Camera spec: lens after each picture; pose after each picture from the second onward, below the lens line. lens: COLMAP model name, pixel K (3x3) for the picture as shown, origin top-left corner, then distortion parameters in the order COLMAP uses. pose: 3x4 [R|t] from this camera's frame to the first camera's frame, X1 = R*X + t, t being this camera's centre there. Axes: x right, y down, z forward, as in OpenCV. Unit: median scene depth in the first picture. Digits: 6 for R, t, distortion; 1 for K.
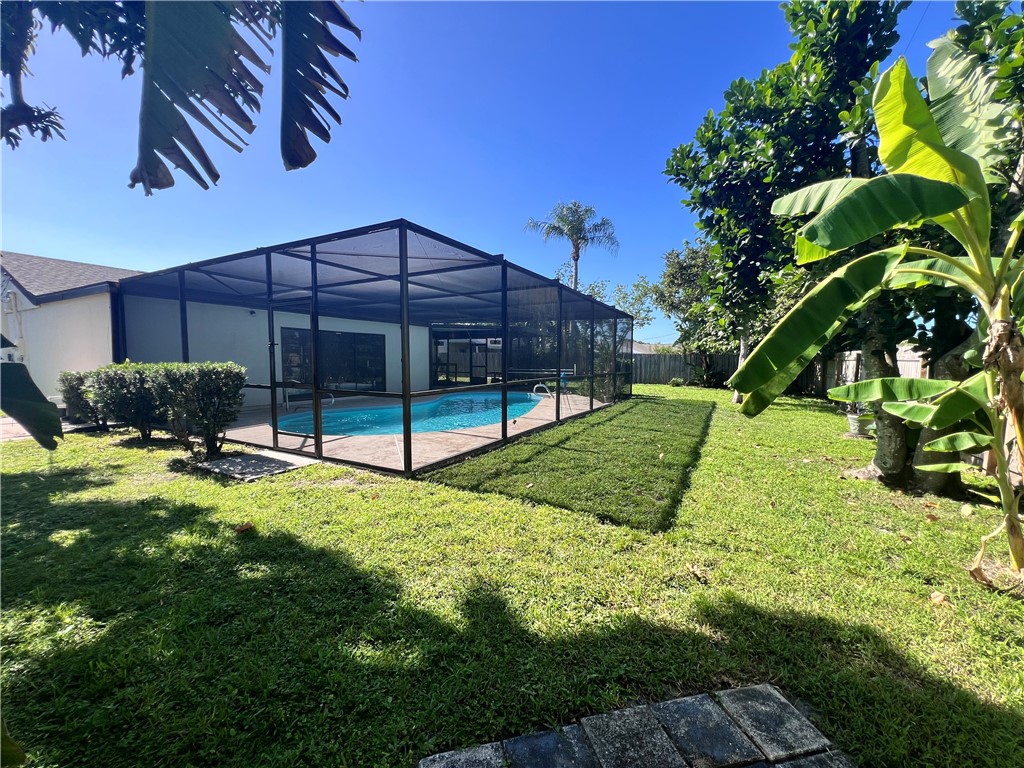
lens RADIAL K [[412.8, 0, 511.8], [0, 412.8, 387.4], [0, 0, 1]] dist [-0.000454, 0.000529]
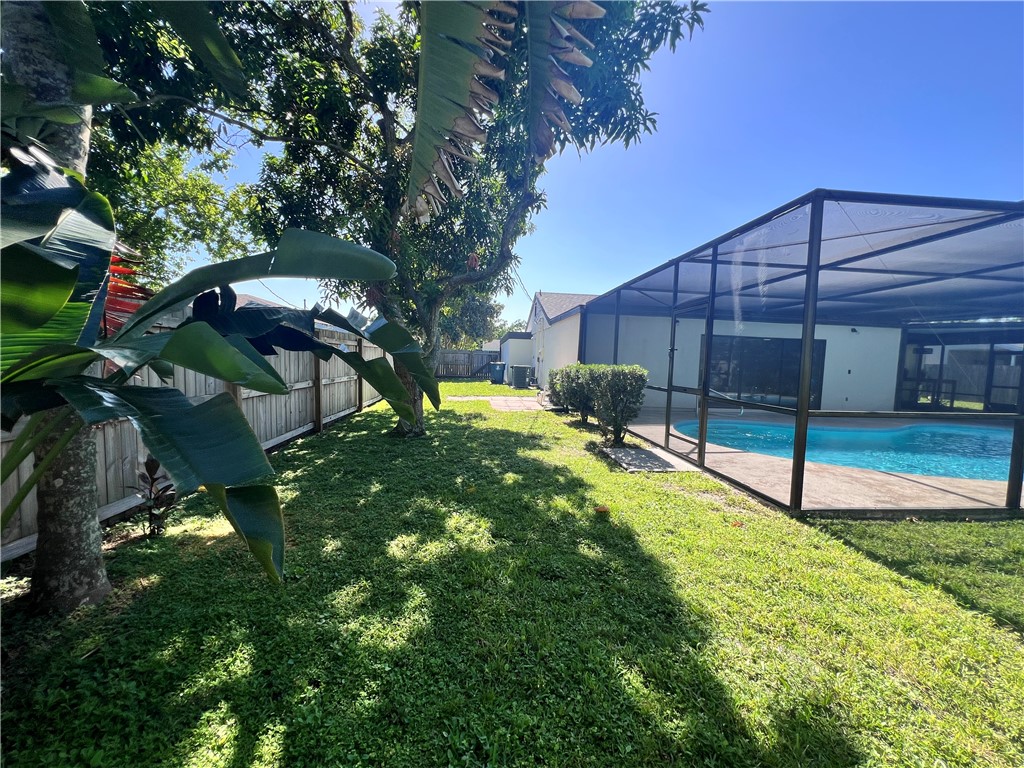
lens RADIAL K [[412.8, 0, 511.8], [0, 412.8, 387.4], [0, 0, 1]] dist [-0.000454, 0.000529]
pose [[0.559469, 0.072922, -0.825637, 0.081968], [-0.088944, 0.995652, 0.027667, -0.001953], [0.824065, 0.057957, 0.563523, 0.092942]]
